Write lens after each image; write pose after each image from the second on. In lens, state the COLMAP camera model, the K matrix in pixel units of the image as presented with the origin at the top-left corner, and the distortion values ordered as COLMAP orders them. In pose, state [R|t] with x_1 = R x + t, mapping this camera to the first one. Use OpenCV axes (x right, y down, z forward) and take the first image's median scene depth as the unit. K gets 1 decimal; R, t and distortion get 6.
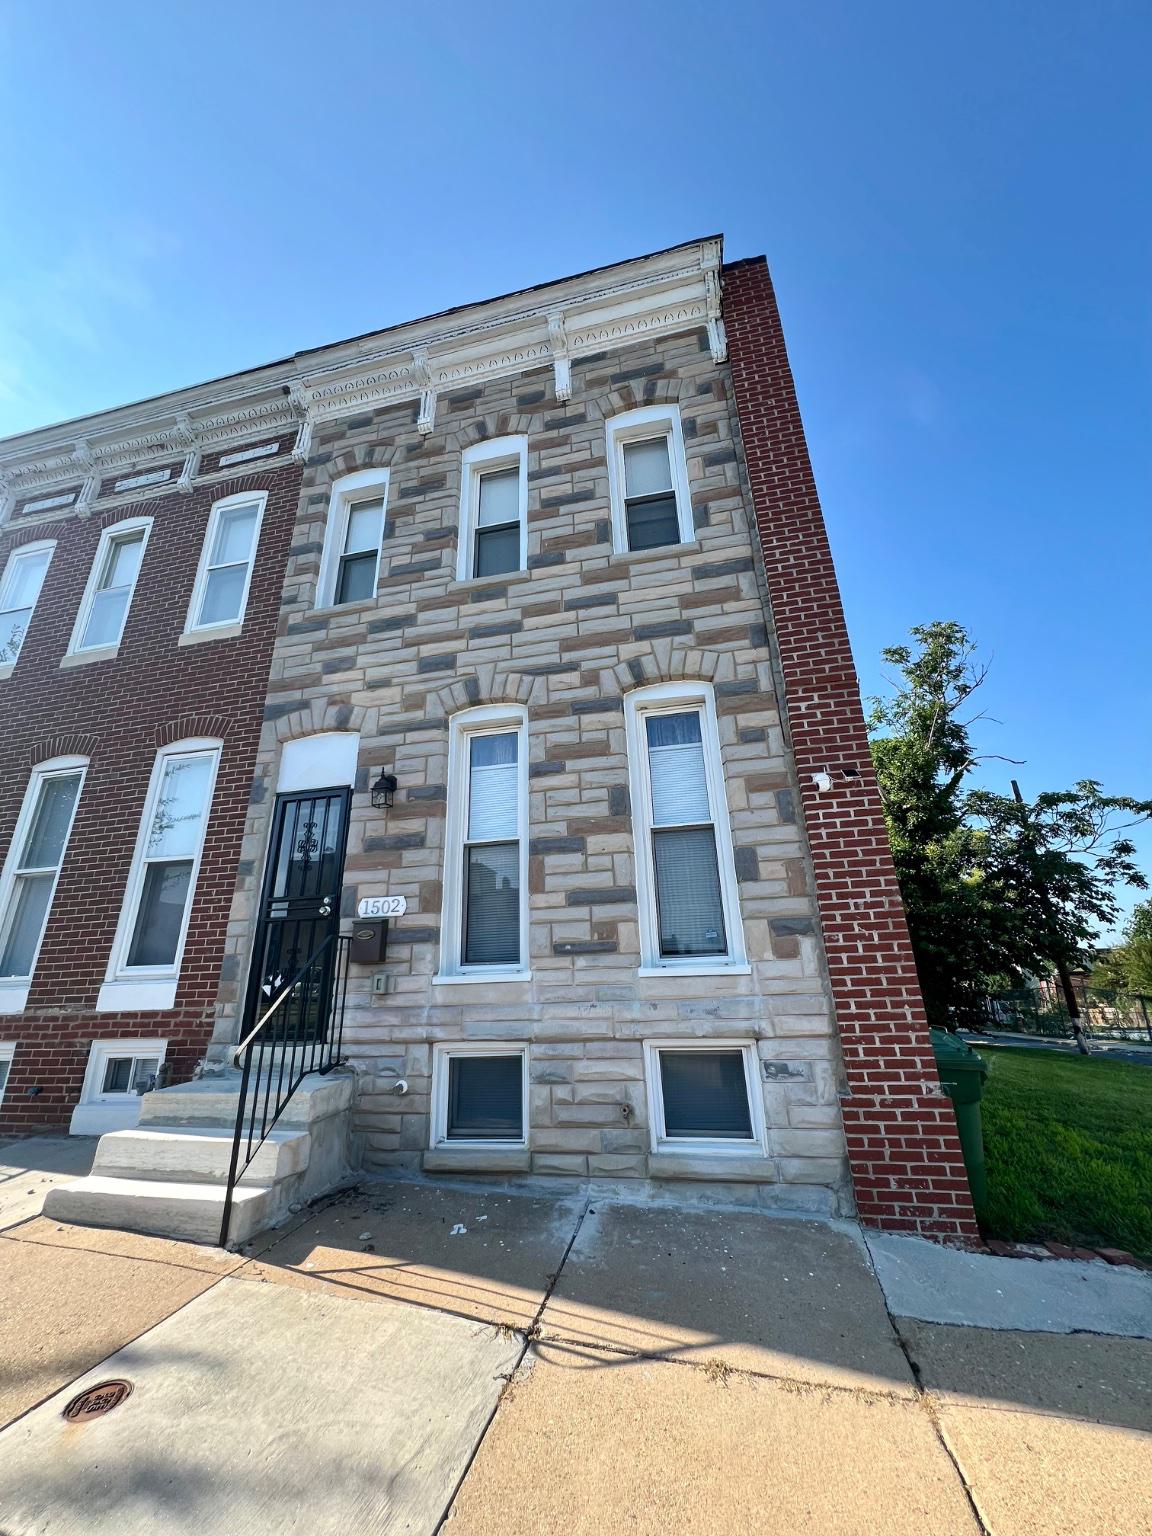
lens RADIAL K [[616.9, 0, 573.3], [0, 616.9, 769.1], [0, 0, 1]] dist [-0.000242, -0.000467]
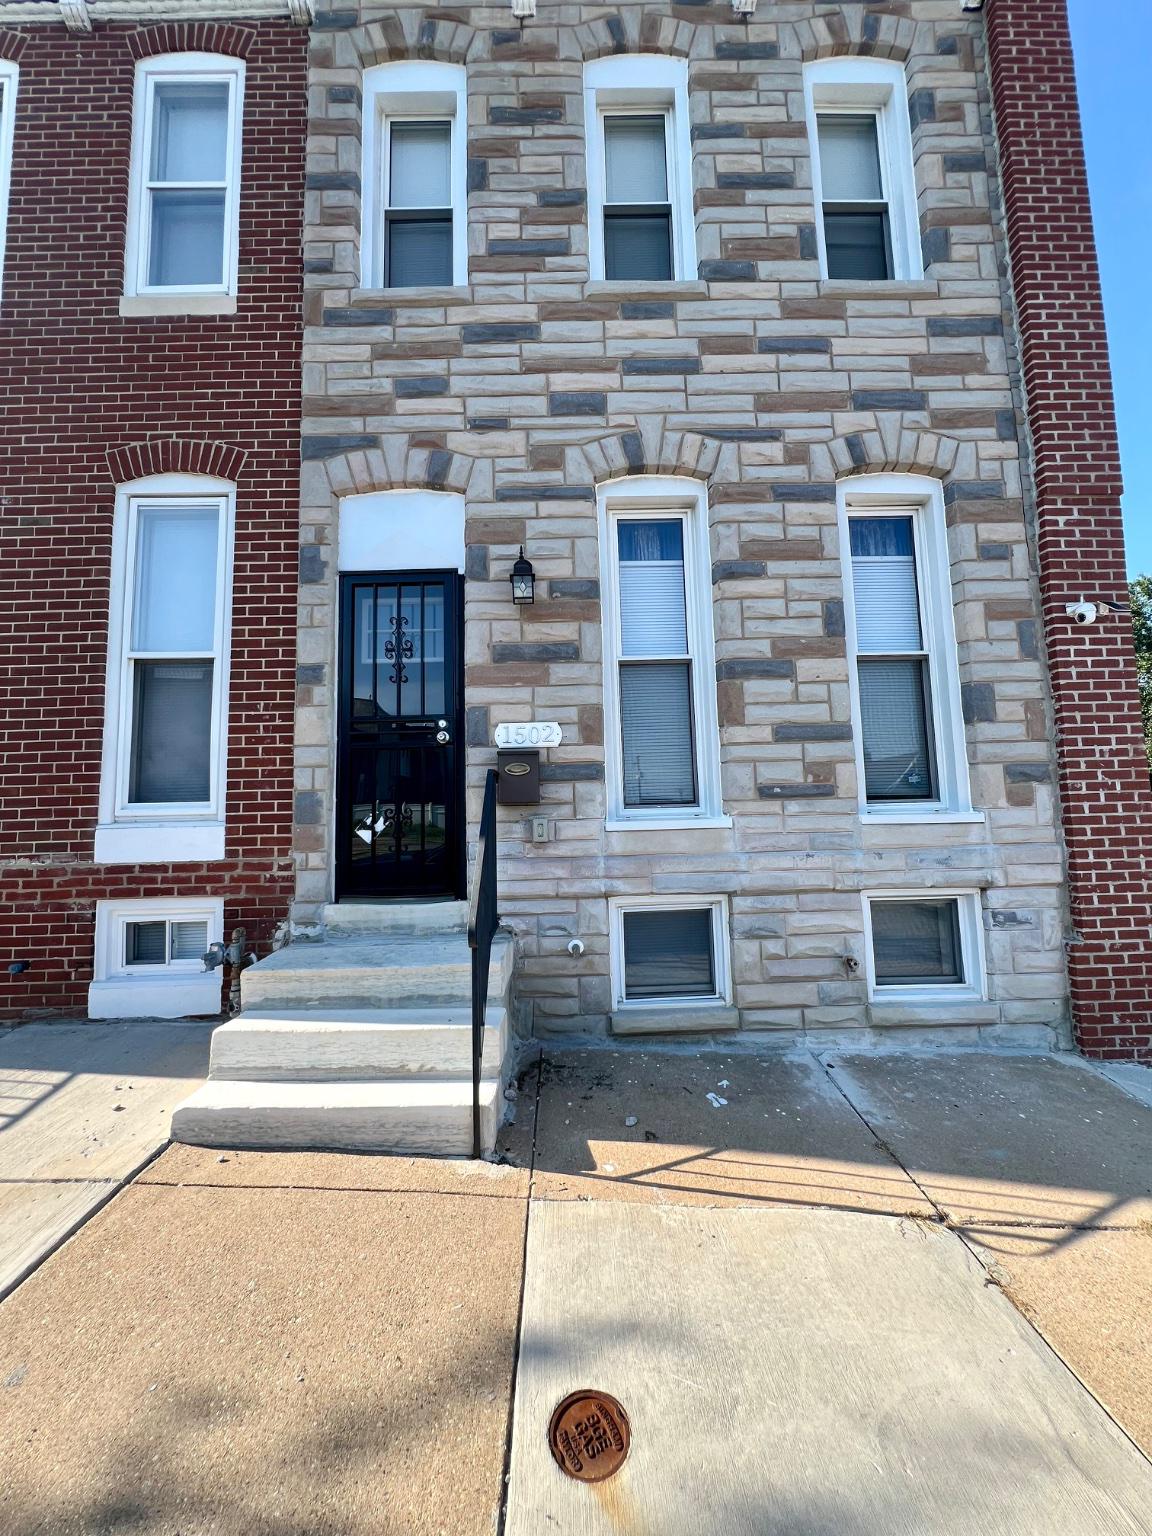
lens RADIAL K [[616.9, 0, 575.3], [0, 616.9, 767.9], [0, 0, 1]] dist [-0.000242, -0.000467]
pose [[0.971256, 0.025225, 0.236698, -0.438878], [-0.084531, 0.966108, 0.243904, 0.070805], [-0.222524, -0.256902, 0.940470, 0.252739]]
